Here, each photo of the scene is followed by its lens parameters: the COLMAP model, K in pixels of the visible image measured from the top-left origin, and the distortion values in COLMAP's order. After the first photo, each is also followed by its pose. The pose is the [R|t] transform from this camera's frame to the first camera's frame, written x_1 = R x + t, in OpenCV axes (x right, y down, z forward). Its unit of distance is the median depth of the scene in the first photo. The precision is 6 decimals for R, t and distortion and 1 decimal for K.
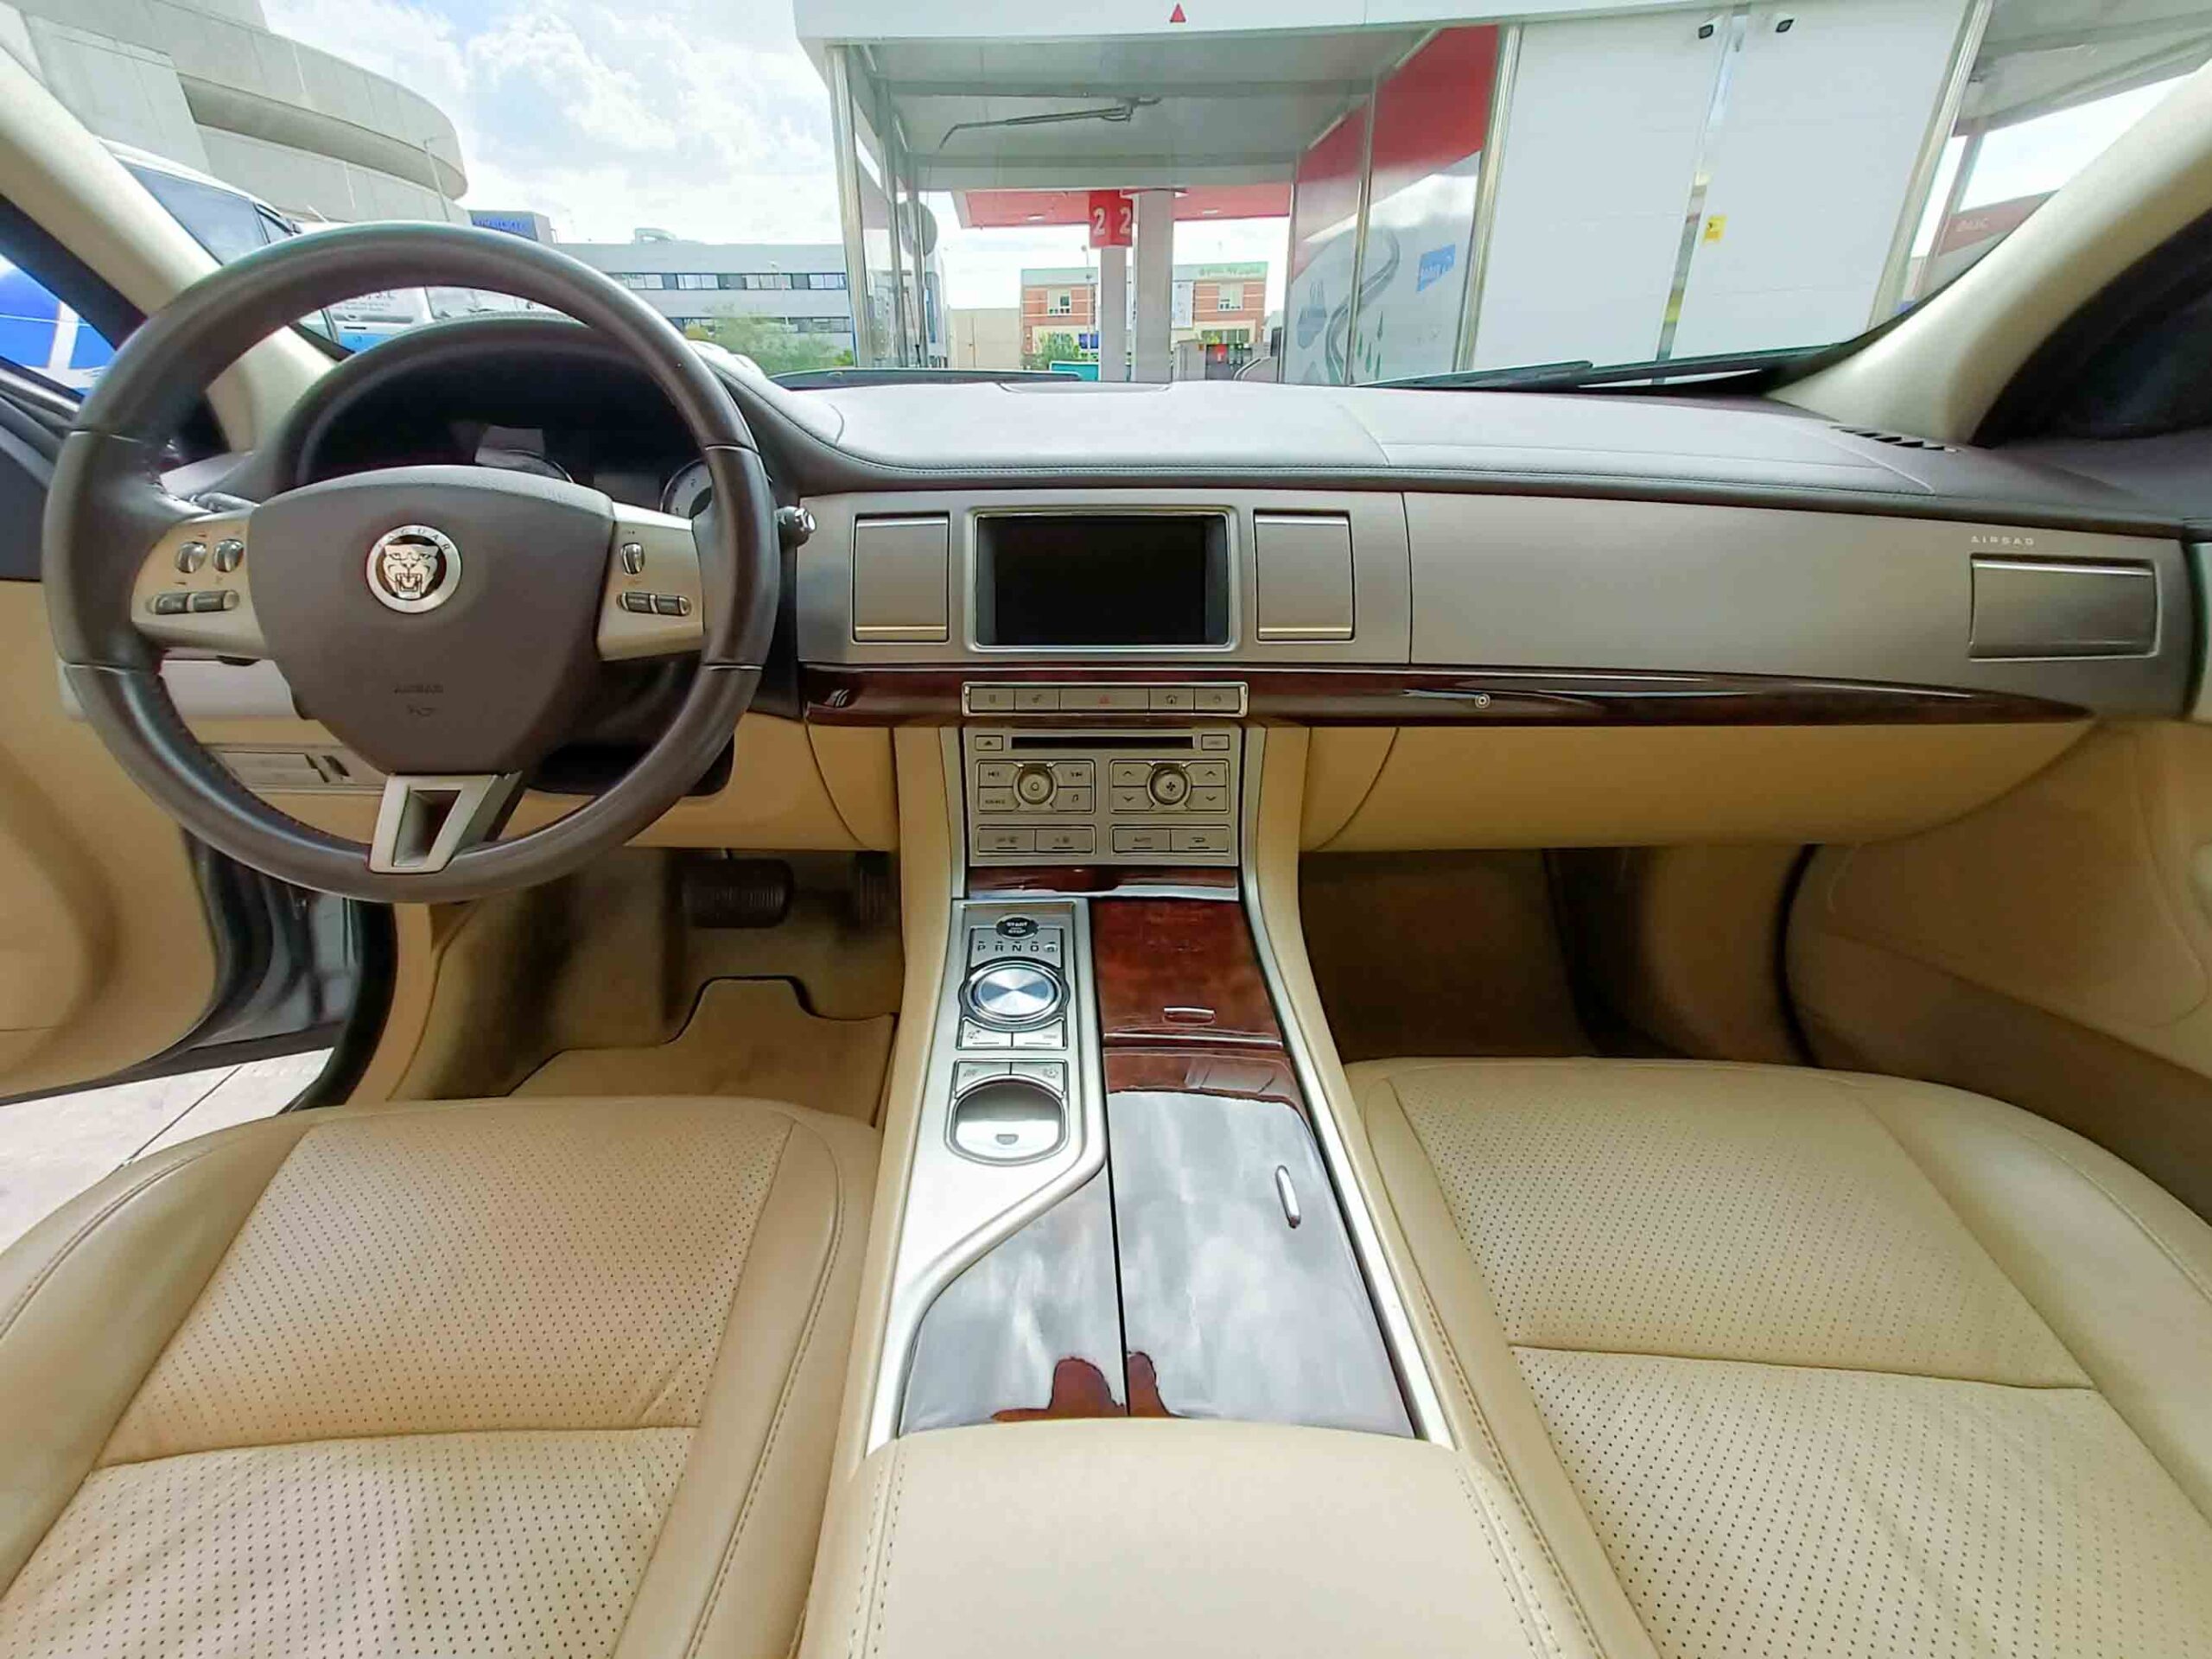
lens RADIAL K [[1037.2, 0, 1104.9], [0, 1037.2, 880.0], [0, 0, 1]] dist [0.032619, 0.000511]
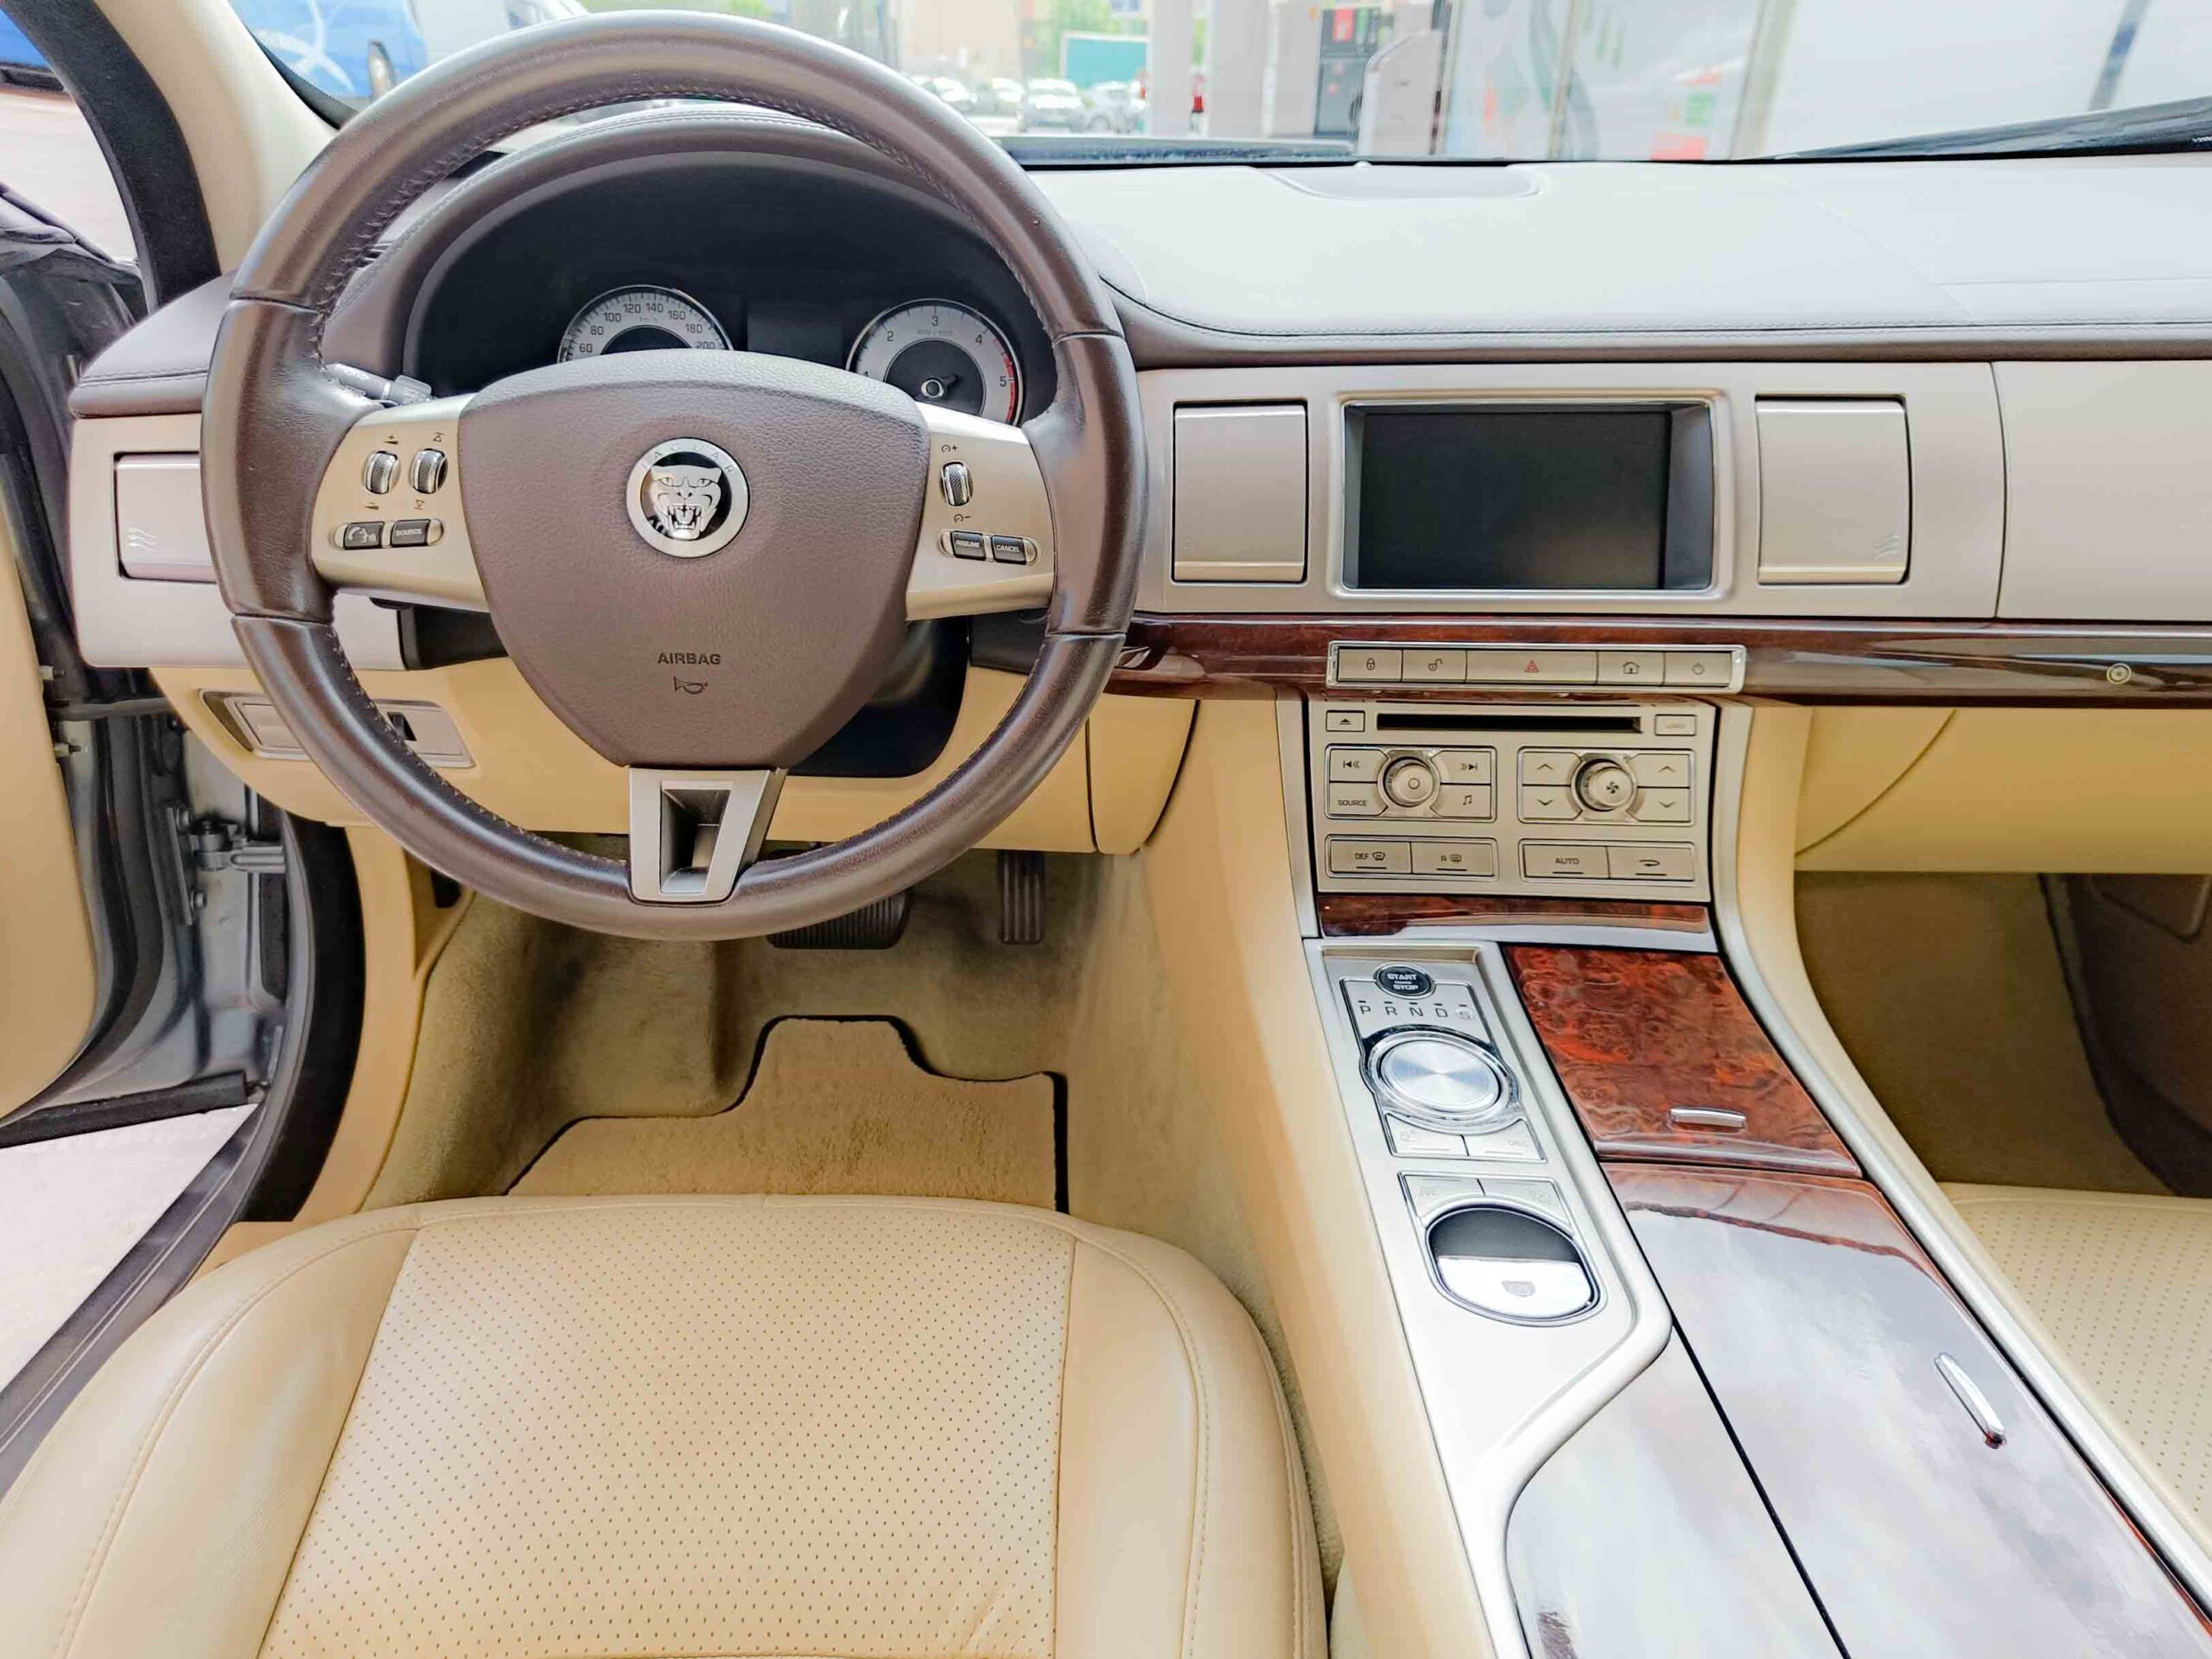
lens RADIAL K [[1579.5, 0, 1104.1], [0, 1579.5, 854.6], [0, 0, 1]] dist [0.151426, 0.004761]
pose [[0.999438, 0.020612, -0.026422, -0.263860], [-0.020598, 0.999788, 0.000795, -0.039300], [0.026432, -0.000250, 0.999651, -0.112139]]
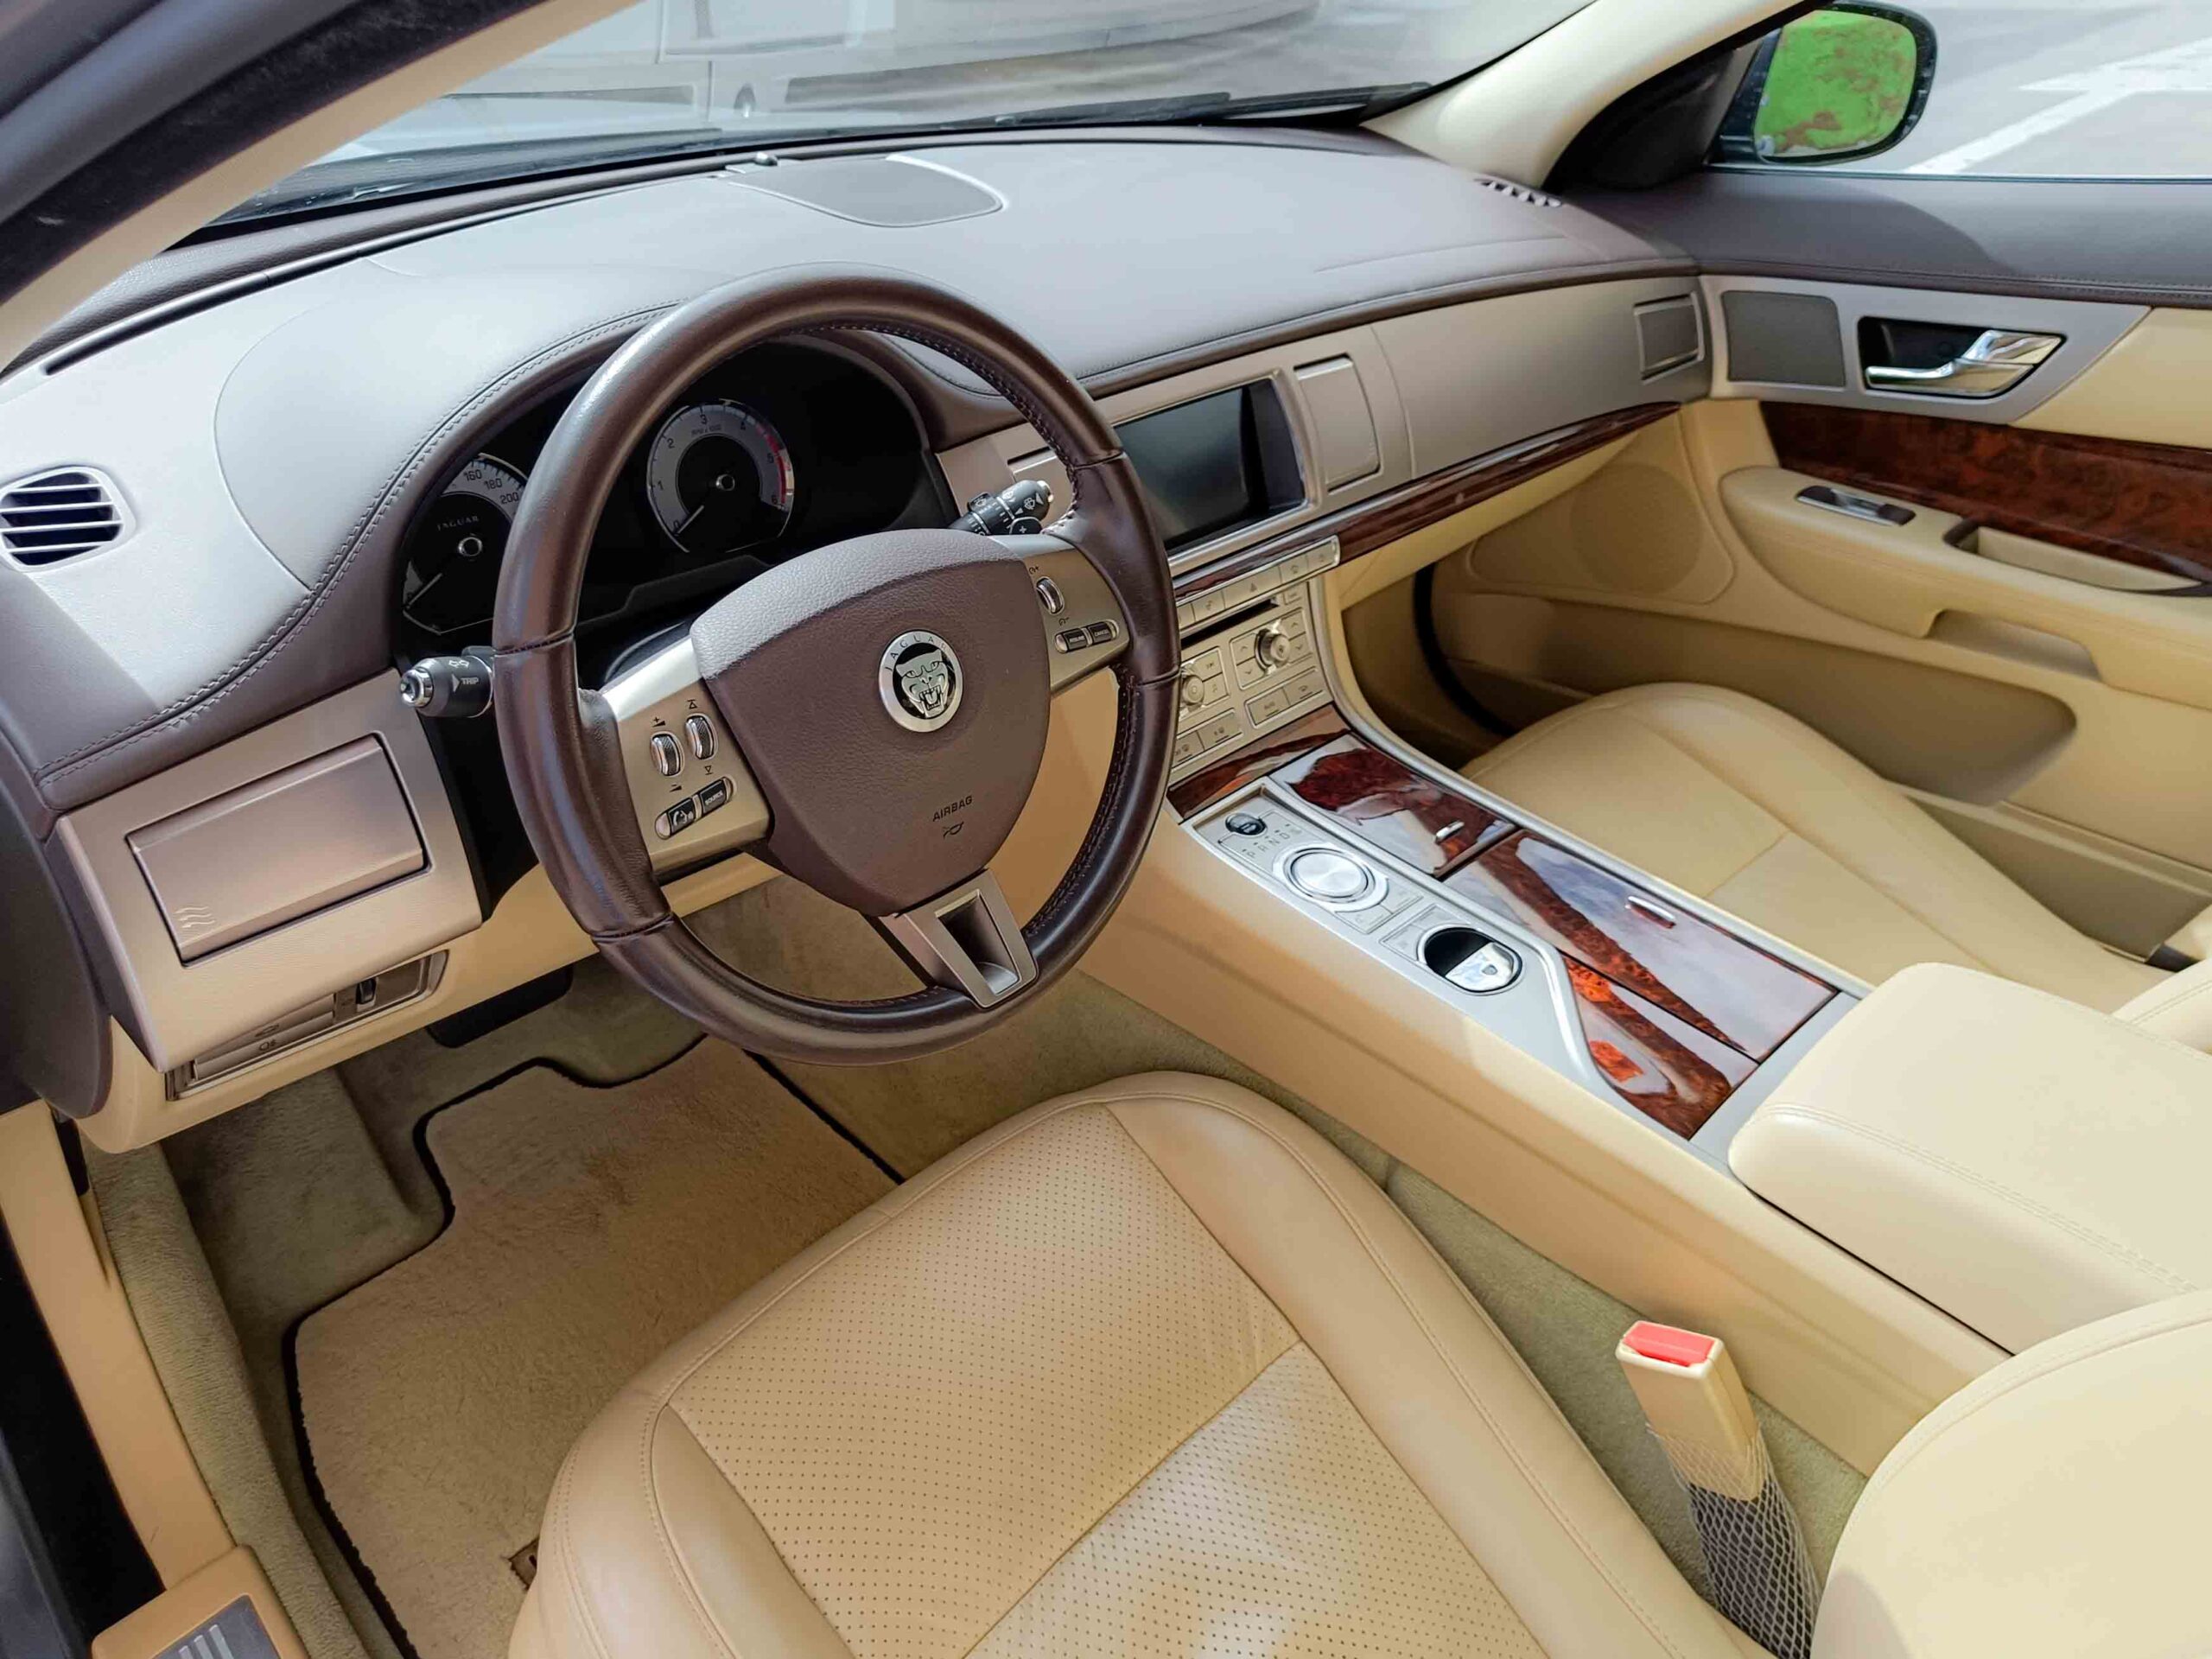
lens RADIAL K [[1579.5, 0, 1104.1], [0, 1579.5, 854.6], [0, 0, 1]] dist [0.151426, 0.004761]
pose [[0.690279, -0.379438, 0.616069, -1.153453], [0.264081, 0.924844, 0.273723, -0.392625], [-0.673629, -0.026253, 0.738603, -0.068607]]
